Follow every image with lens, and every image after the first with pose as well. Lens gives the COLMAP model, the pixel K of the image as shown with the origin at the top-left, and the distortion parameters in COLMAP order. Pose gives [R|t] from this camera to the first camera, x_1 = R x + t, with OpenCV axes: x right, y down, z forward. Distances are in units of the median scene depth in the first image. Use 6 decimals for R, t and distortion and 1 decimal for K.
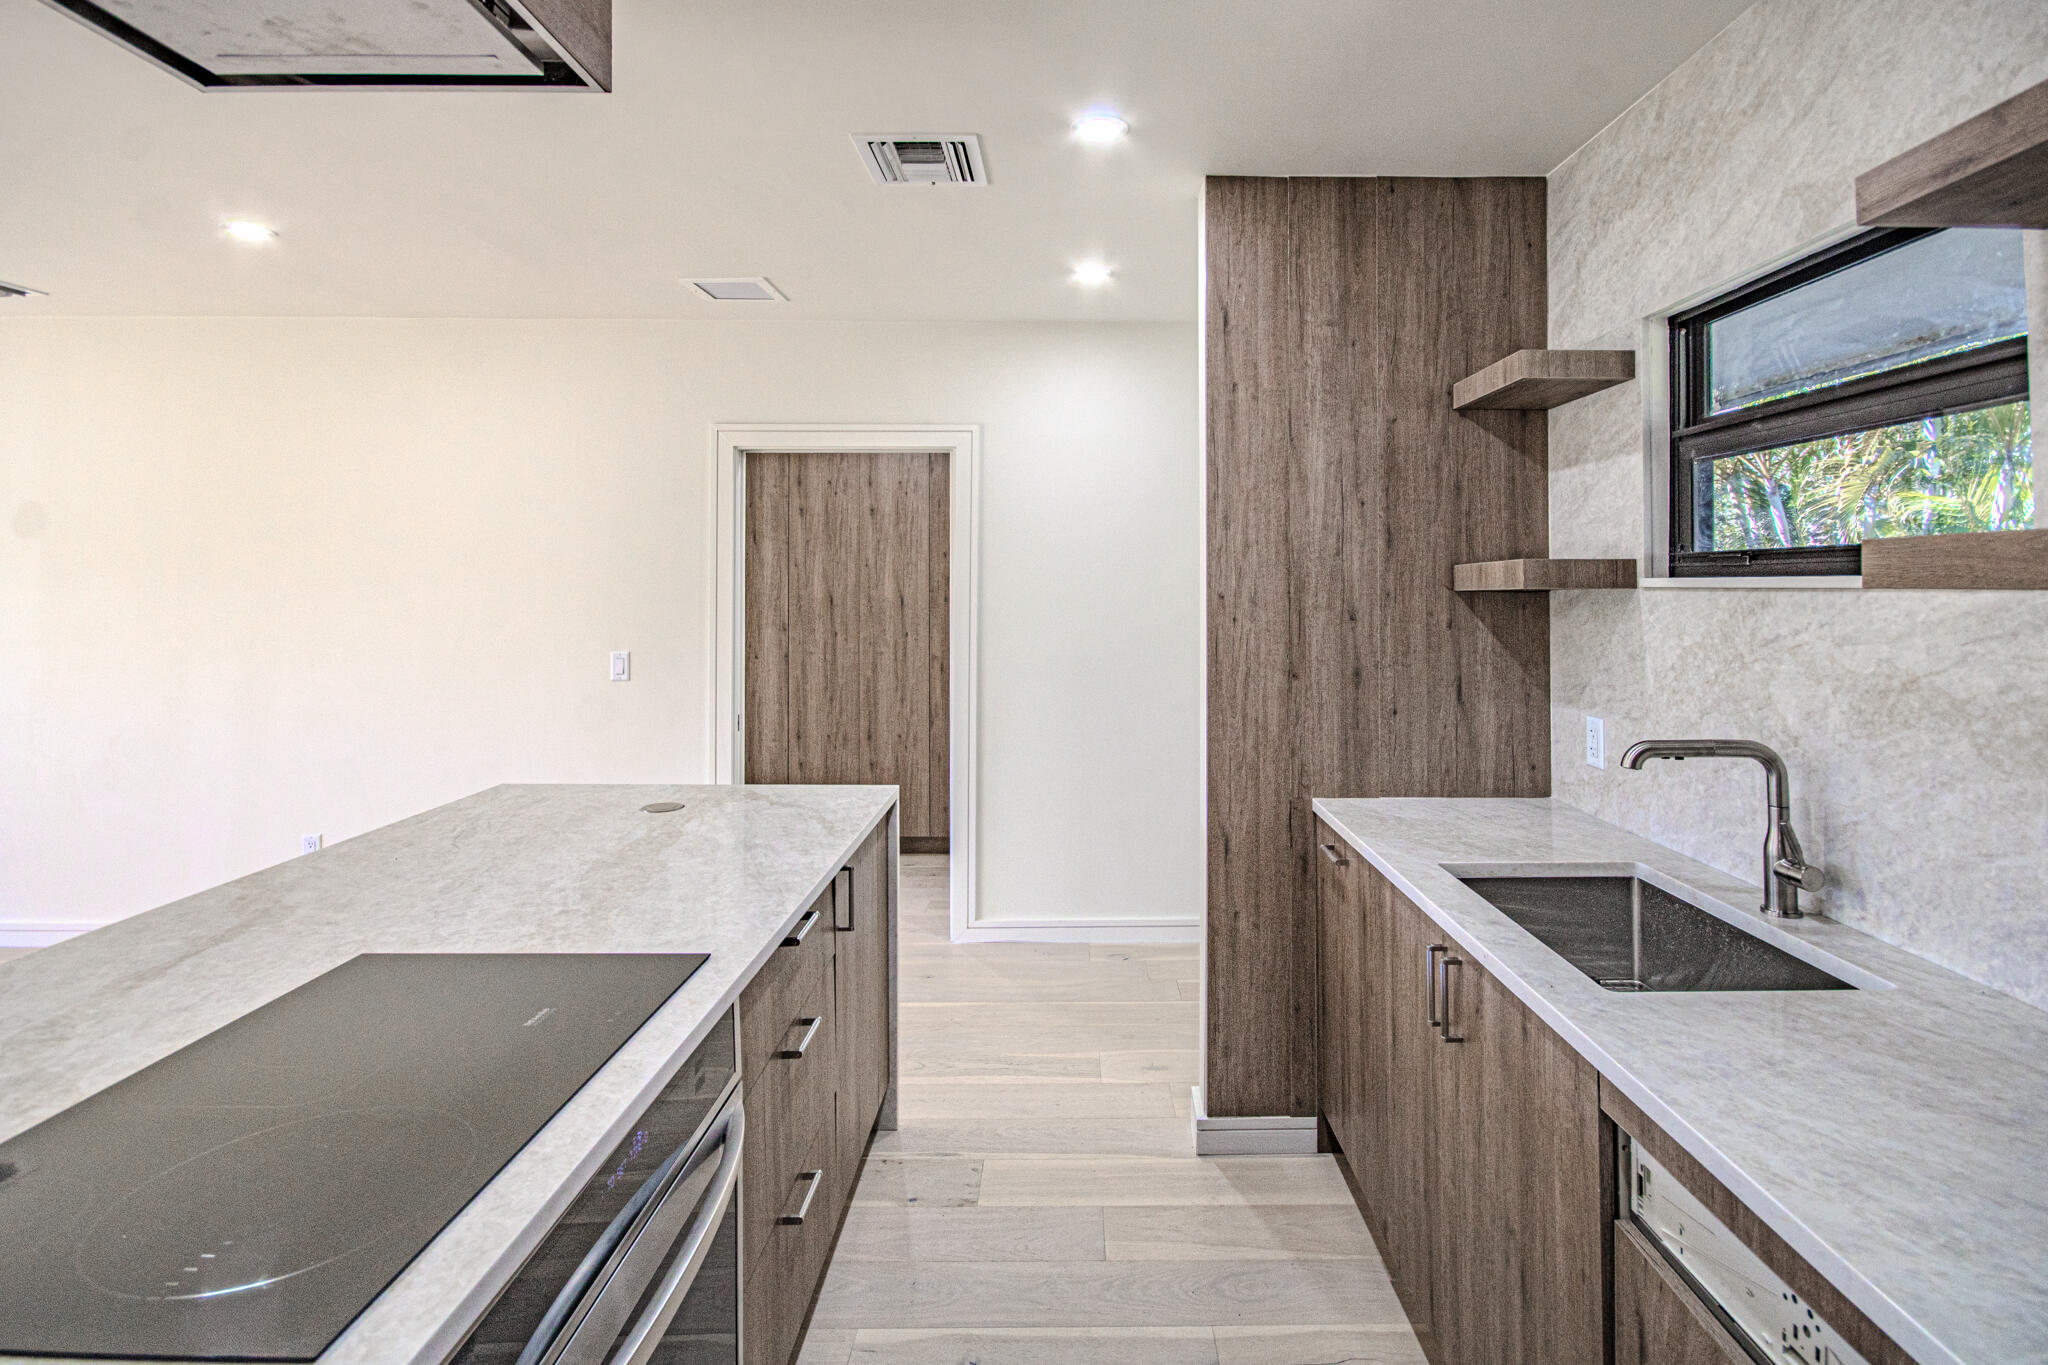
lens RADIAL K [[992.2, 0, 1092.3], [0, 992.2, 567.6], [0, 0, 1]] dist [-0.002393, -0.000387]
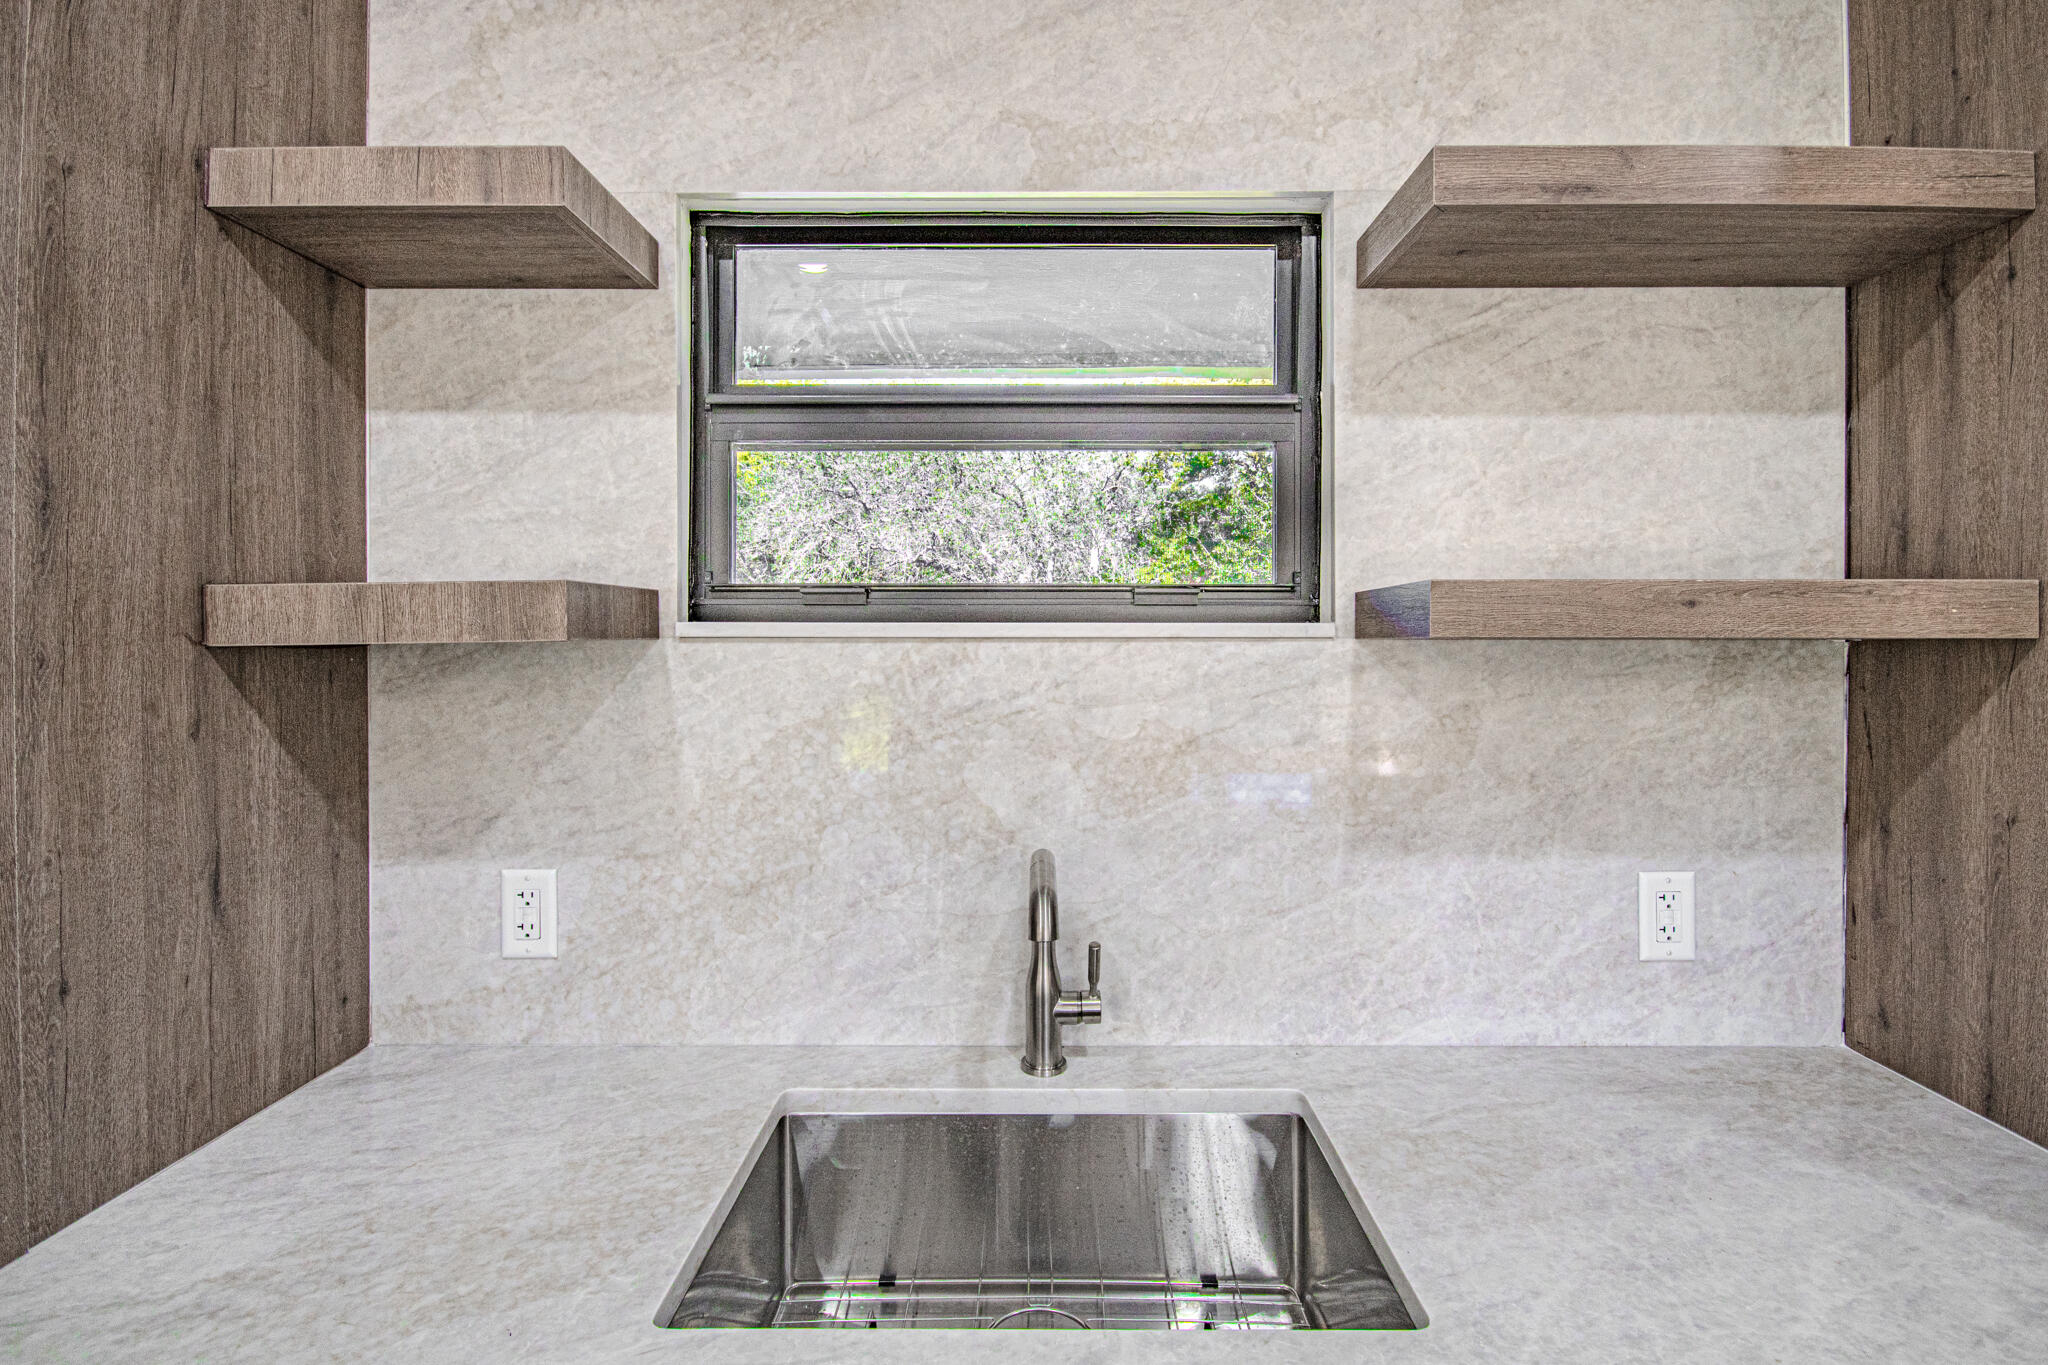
lens RADIAL K [[975.4, 0, 1026.4], [0, 975.4, 641.7], [0, 0, 1]] dist [-0.001951, -0.000395]
pose [[0.030138, -0.007634, 0.999517, -0.039870], [-0.018643, 0.999793, 0.008199, 0.014810], [-0.999372, -0.018881, 0.029990, 0.828276]]
